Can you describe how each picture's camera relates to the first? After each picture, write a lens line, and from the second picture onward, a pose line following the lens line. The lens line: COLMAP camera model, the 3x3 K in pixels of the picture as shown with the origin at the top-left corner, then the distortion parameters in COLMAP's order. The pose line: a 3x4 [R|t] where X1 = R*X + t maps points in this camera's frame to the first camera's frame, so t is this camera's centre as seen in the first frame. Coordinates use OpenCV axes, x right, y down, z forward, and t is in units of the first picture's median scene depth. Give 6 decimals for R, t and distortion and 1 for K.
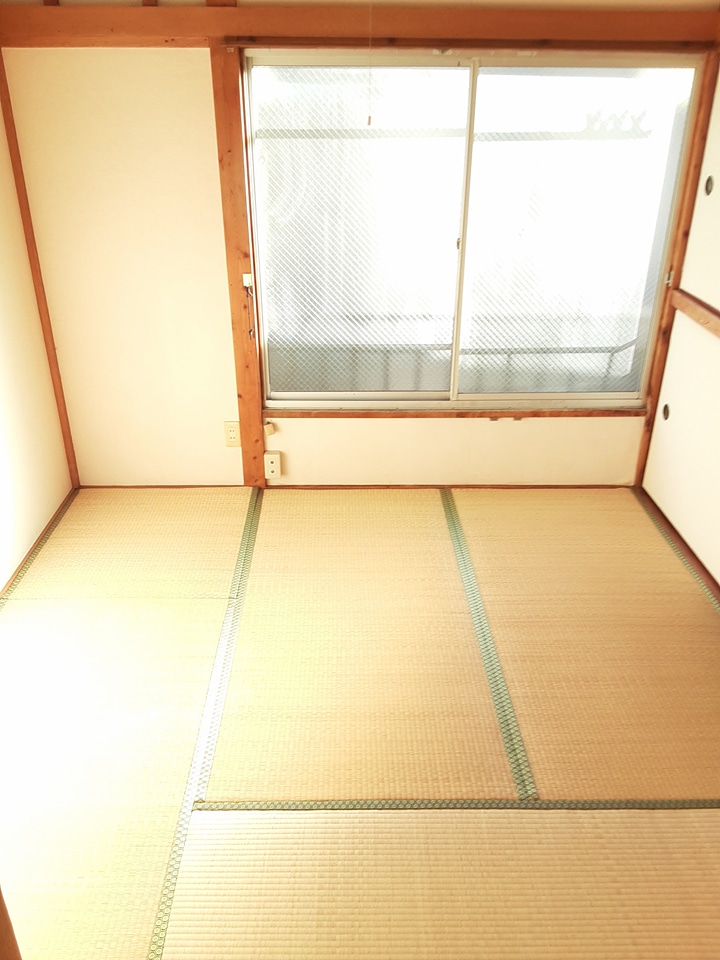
lens RADIAL K [[768.9, 0, 344.0], [0, 768.9, 475.5], [0, 0, 1]] dist [0.125415, -0.154692]
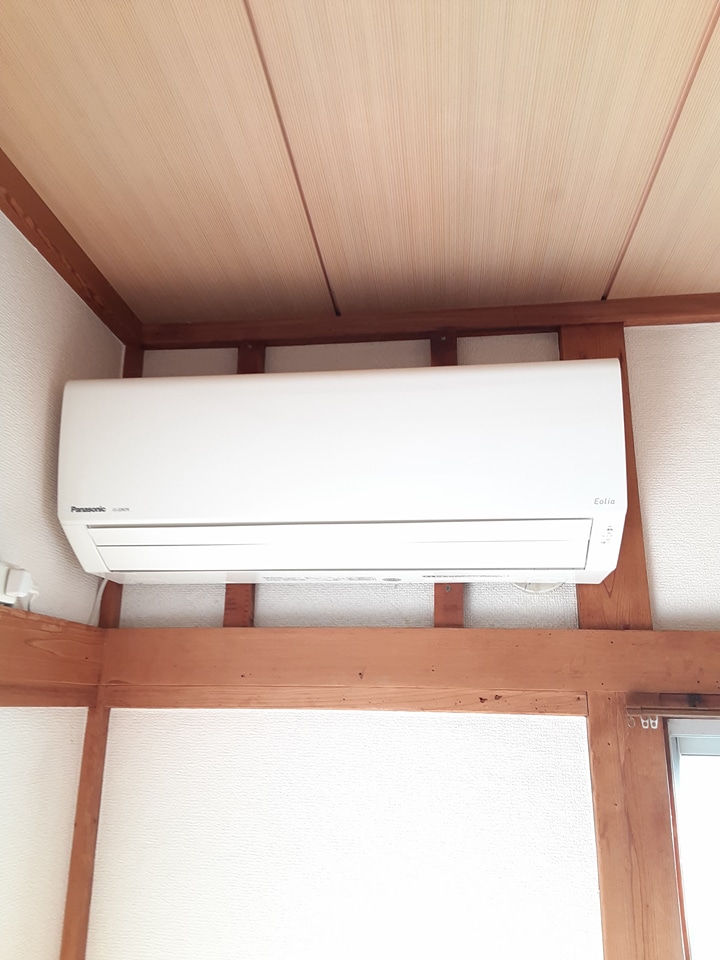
lens RADIAL K [[768.9, 0, 344.0], [0, 768.9, 475.5], [0, 0, 1]] dist [0.125415, -0.154692]
pose [[0.990040, -0.024791, -0.138588, -0.237750], [-0.079937, 0.711332, -0.698296, -0.335458], [0.115893, 0.702419, 0.702265, 0.607269]]
